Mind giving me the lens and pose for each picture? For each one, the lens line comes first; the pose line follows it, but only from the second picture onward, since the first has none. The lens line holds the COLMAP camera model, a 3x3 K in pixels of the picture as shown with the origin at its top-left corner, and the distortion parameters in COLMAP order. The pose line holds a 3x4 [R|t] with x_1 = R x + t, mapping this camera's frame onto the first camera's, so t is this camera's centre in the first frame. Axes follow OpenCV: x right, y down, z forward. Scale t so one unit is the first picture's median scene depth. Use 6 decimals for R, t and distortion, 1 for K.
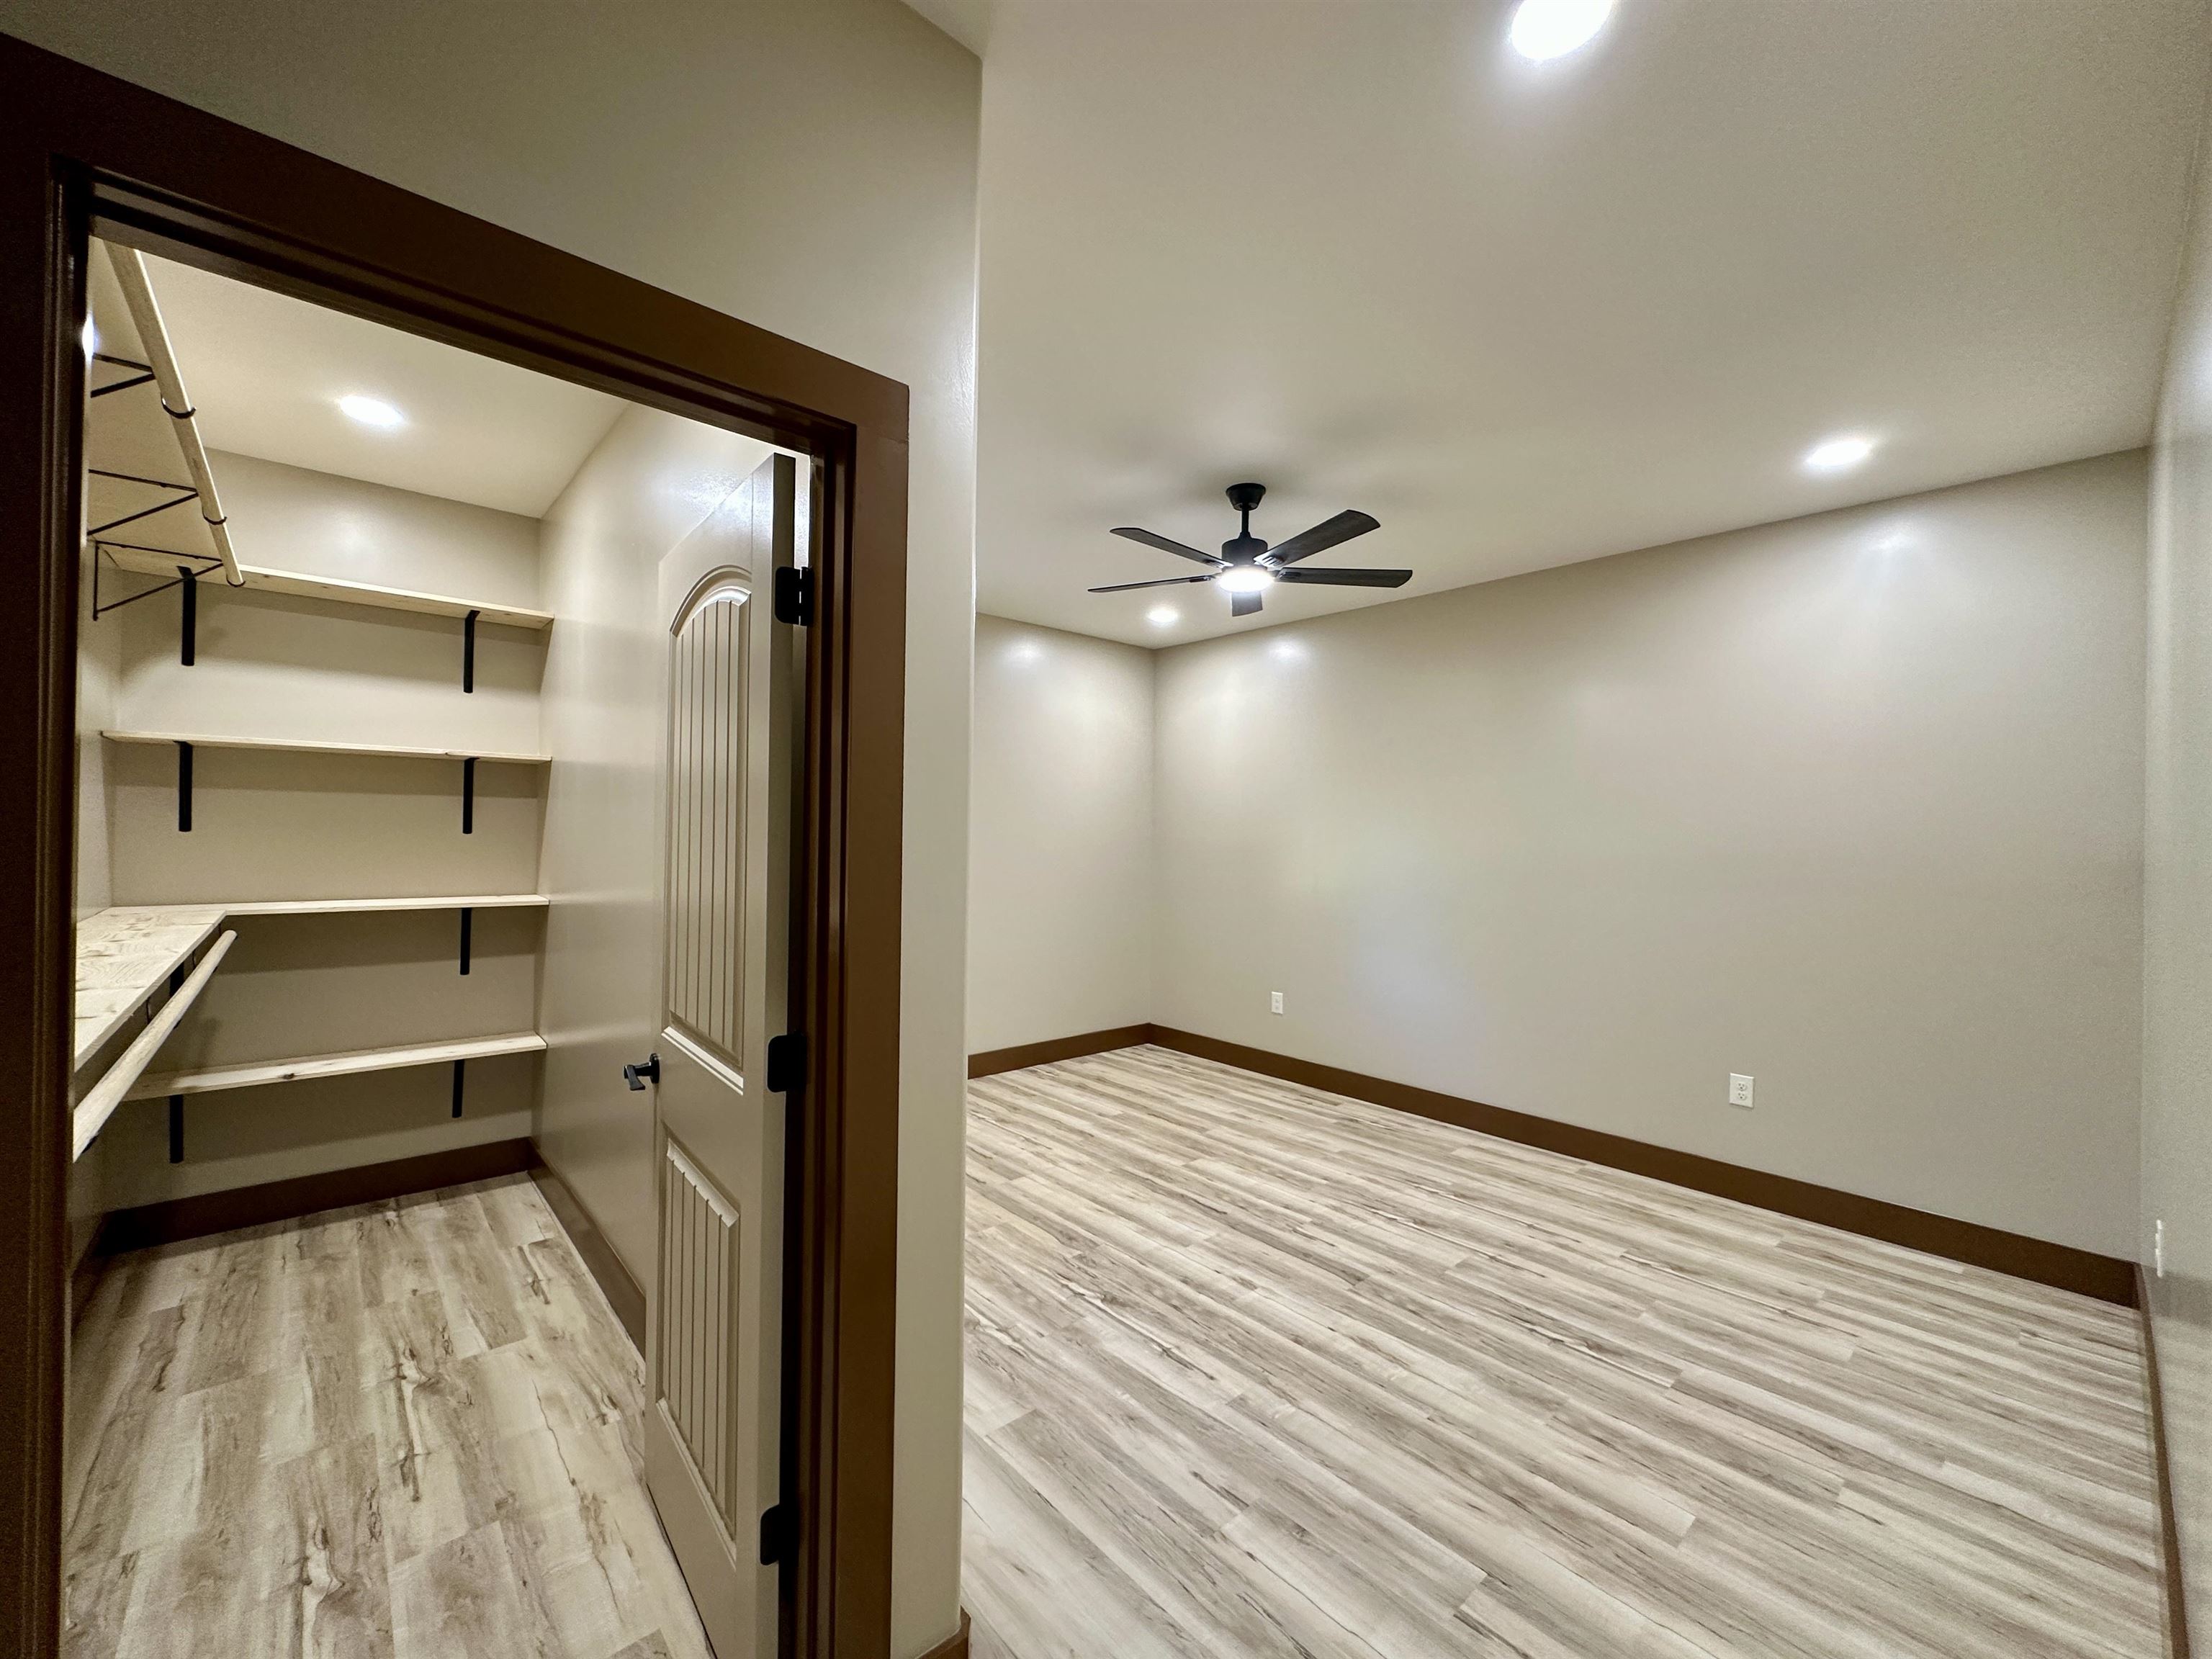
lens RADIAL K [[884.7, 0, 1115.2], [0, 884.7, 832.7], [0, 0, 1]] dist [-0.002520, 0.001312]
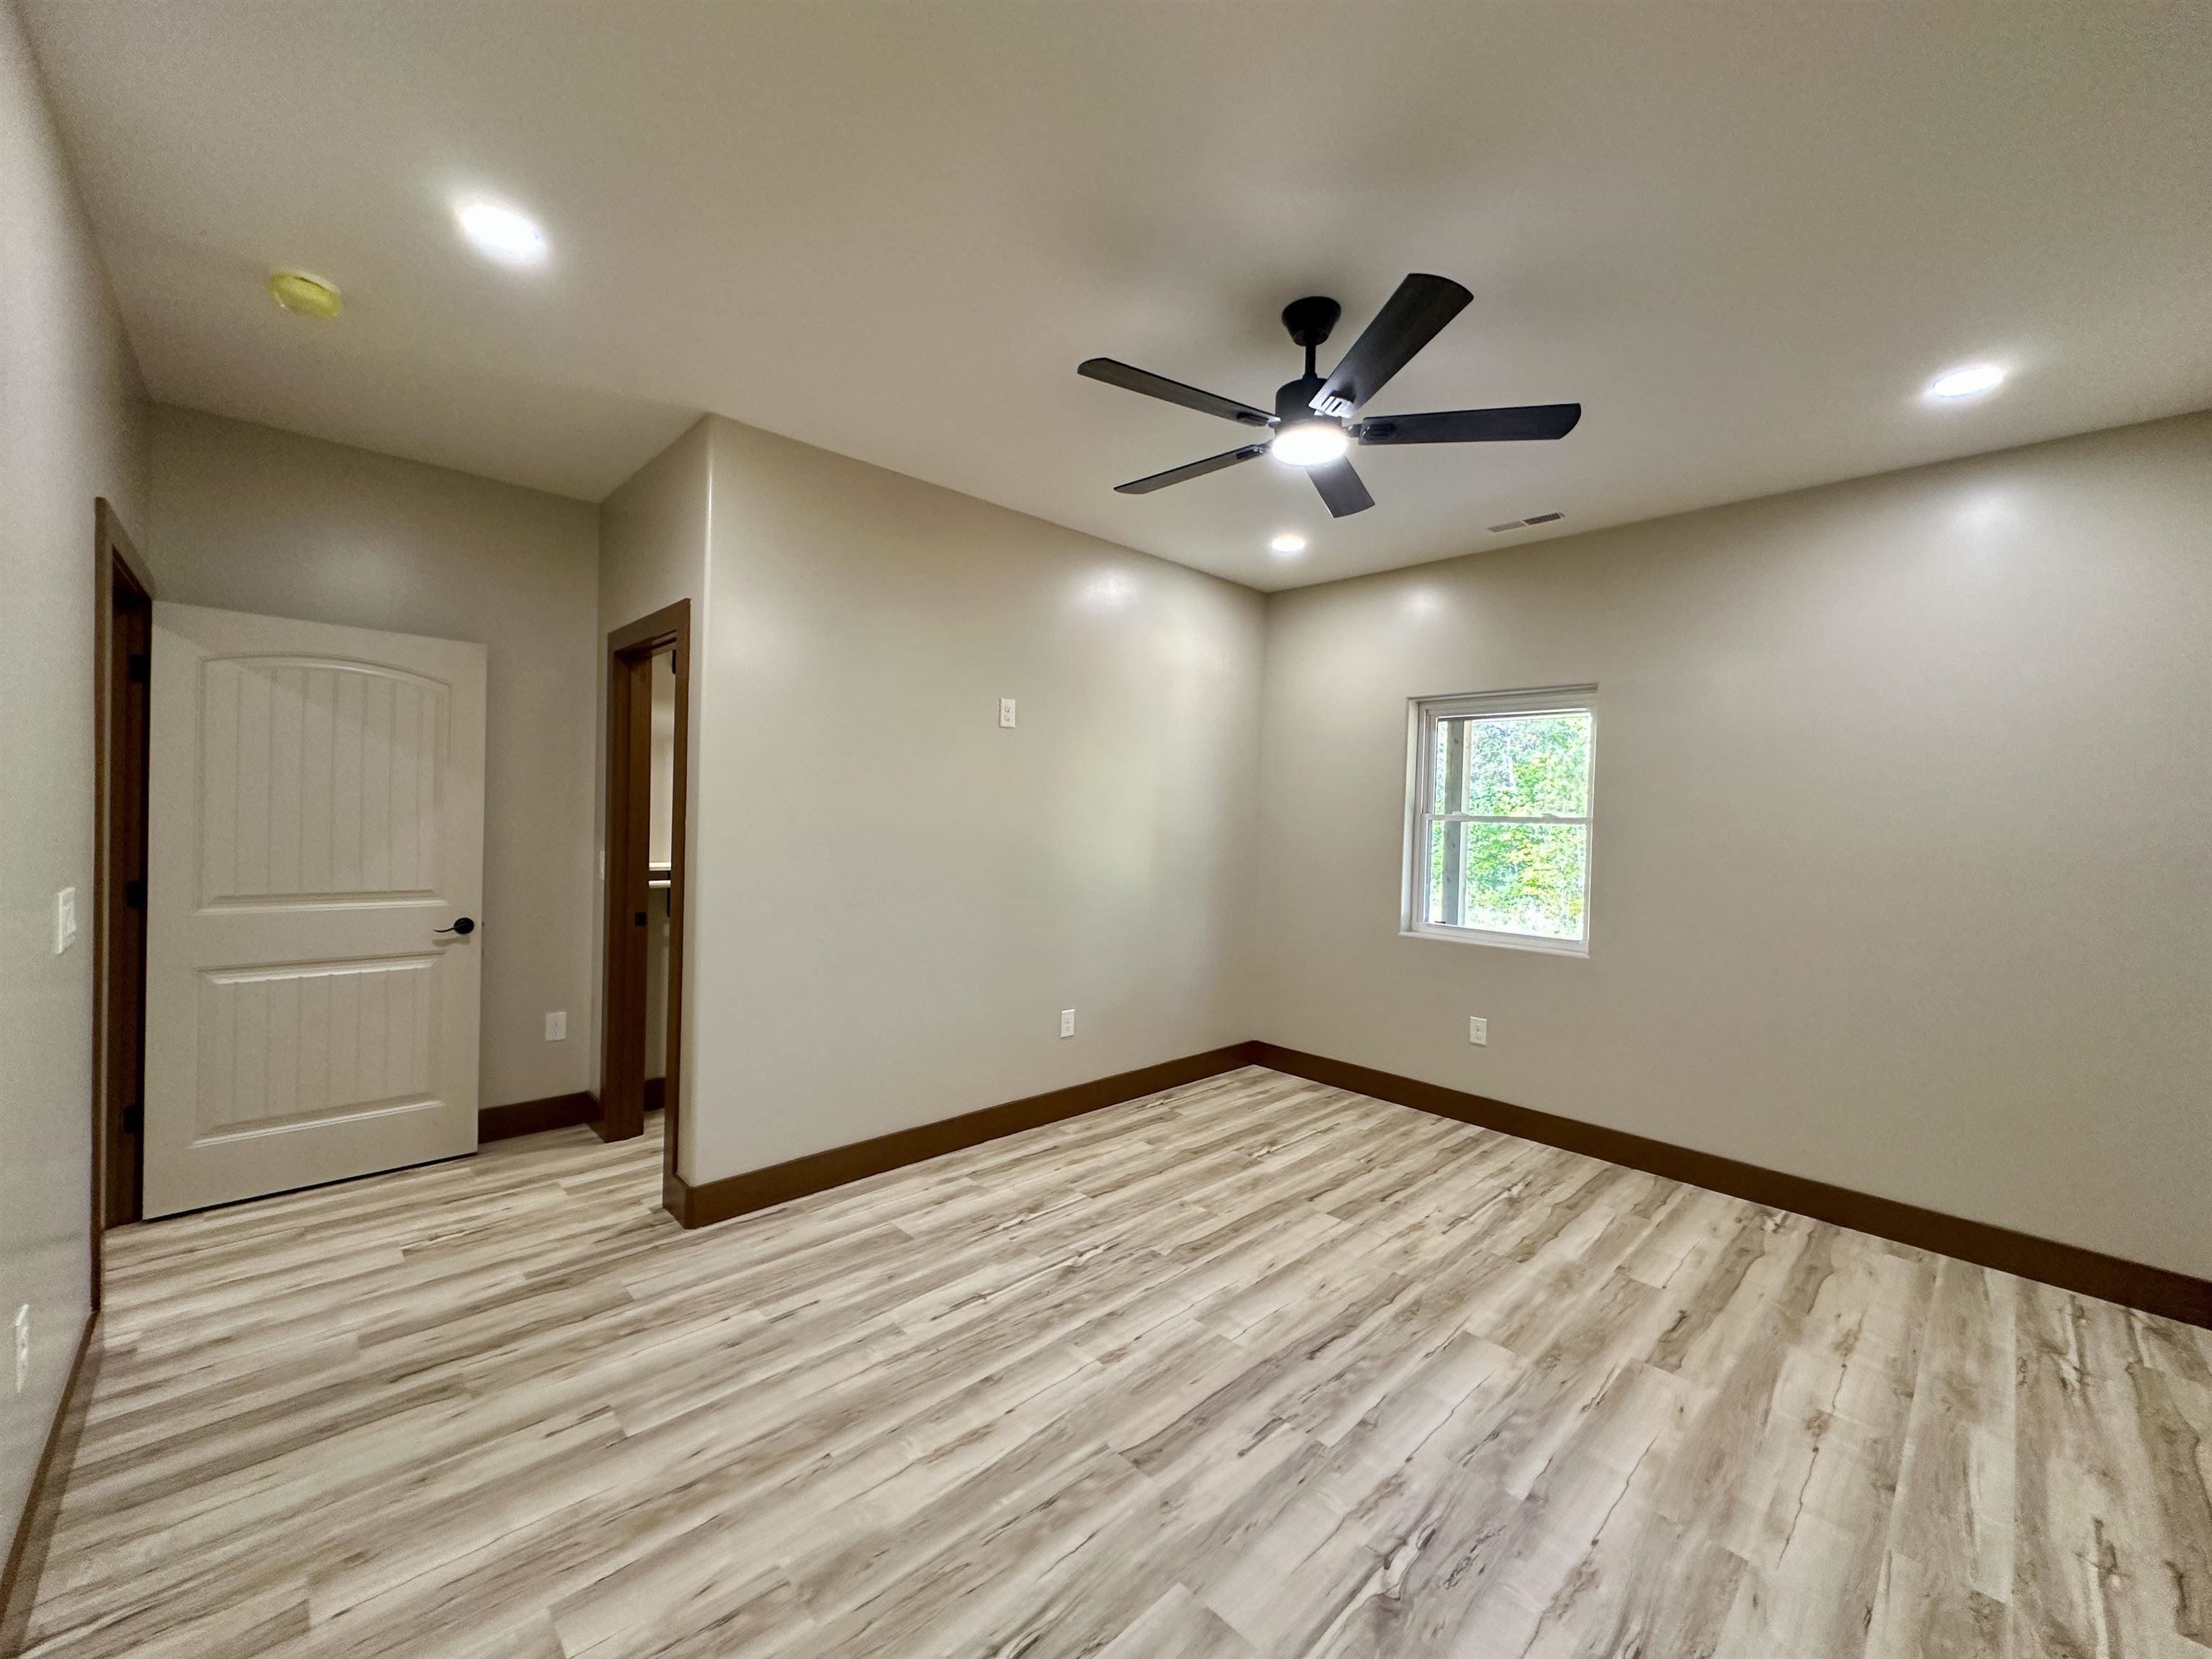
lens RADIAL K [[884.7, 0, 1101.7], [0, 884.7, 822.9], [0, 0, 1]] dist [-0.002520, 0.001312]
pose [[0.022498, -0.002741, -0.999743, 0.848835], [-0.026822, 0.999635, -0.003344, 0.016918], [0.999387, 0.026890, 0.022416, 0.841159]]
